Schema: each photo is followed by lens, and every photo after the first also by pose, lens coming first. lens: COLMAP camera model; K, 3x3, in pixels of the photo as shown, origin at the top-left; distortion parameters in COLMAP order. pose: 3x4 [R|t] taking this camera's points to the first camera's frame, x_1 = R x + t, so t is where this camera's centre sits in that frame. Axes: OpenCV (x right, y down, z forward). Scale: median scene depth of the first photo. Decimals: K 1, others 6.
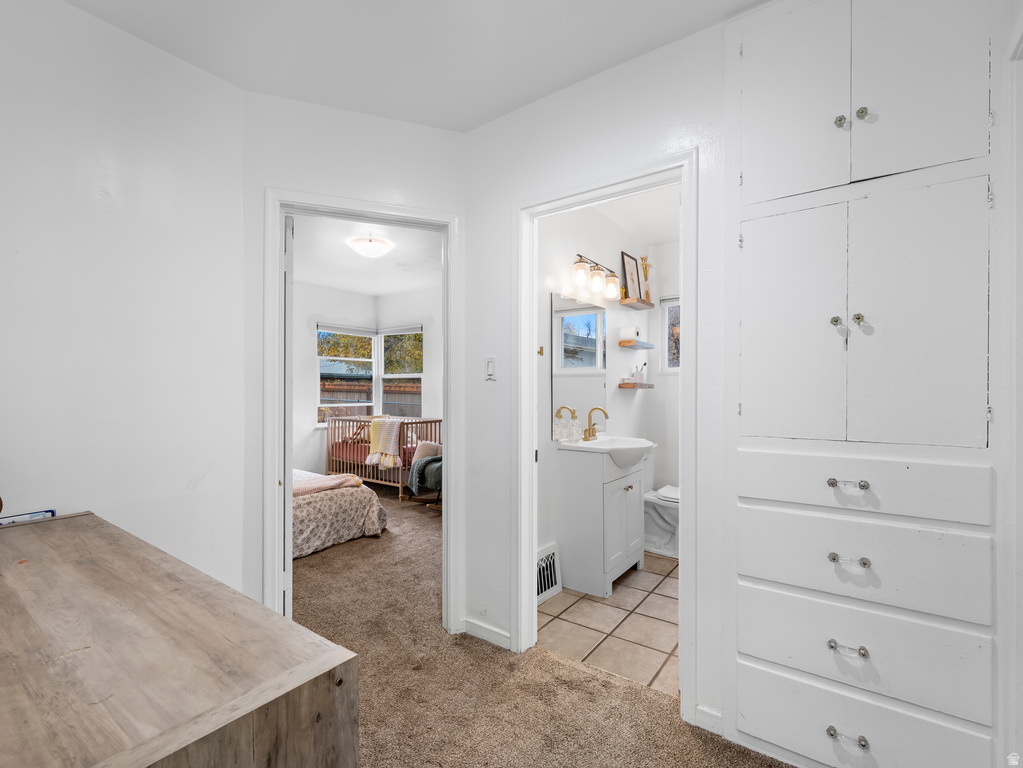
lens RADIAL K [[469.8, 0, 509.1], [0, 469.8, 386.8], [0, 0, 1]] dist [0.000905, 0.000071]
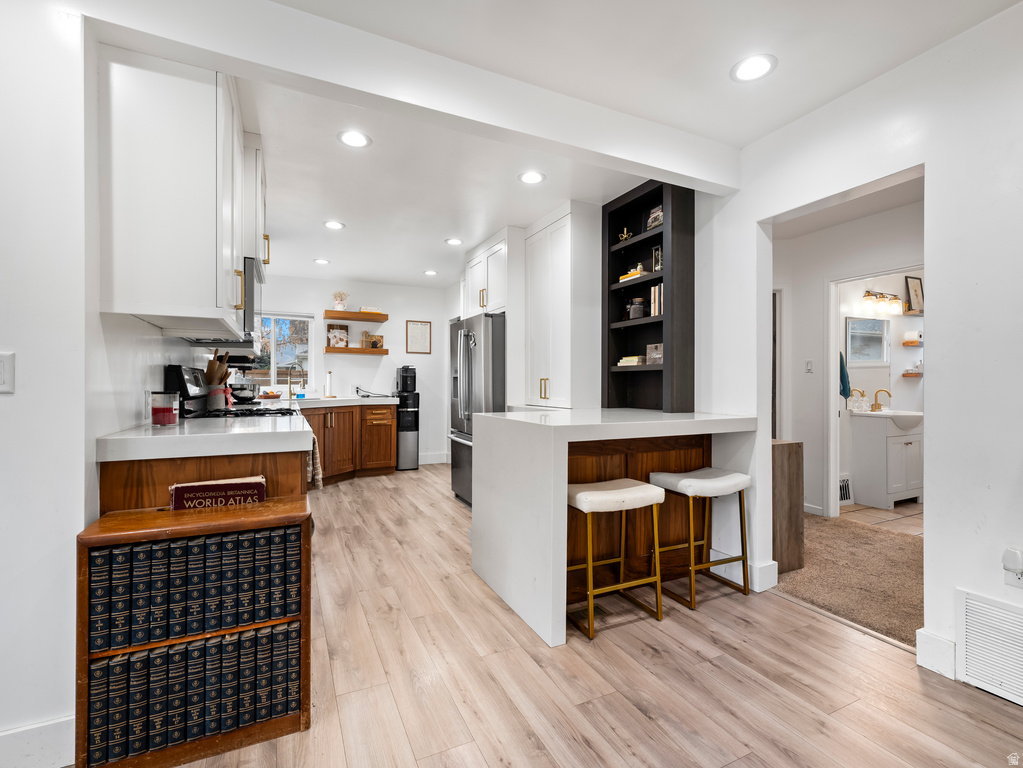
lens RADIAL K [[471.0, 0, 512.4], [0, 471.0, 385.9], [0, 0, 1]] dist [0.001928, -0.000257]
pose [[0.885285, 0.000412, -0.465048, -0.124579], [0.006072, 0.999904, 0.012444, 0.004877], [0.465009, -0.013840, 0.885198, -0.696448]]
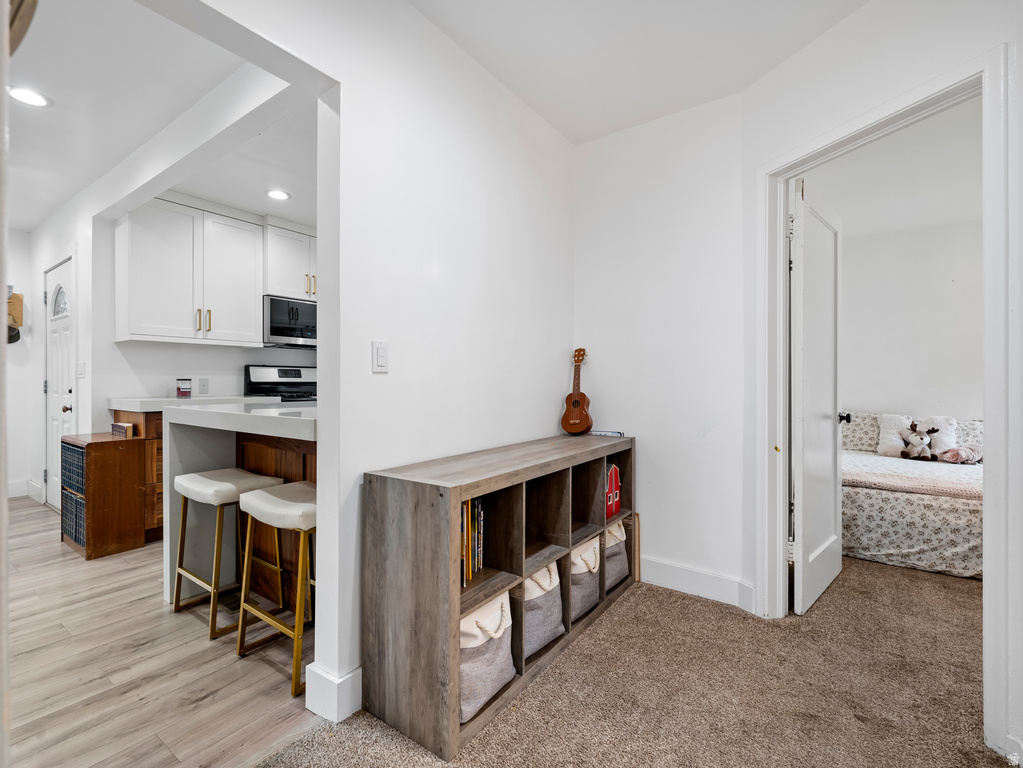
lens RADIAL K [[471.0, 0, 510.7], [0, 471.0, 382.5], [0, 0, 1]] dist [0.002164, 0.000058]
pose [[0.014987, -0.001114, -0.999887, 0.282545], [0.011670, 0.999931, -0.000940, 0.030787], [0.999820, -0.011655, 0.014999, 0.226109]]
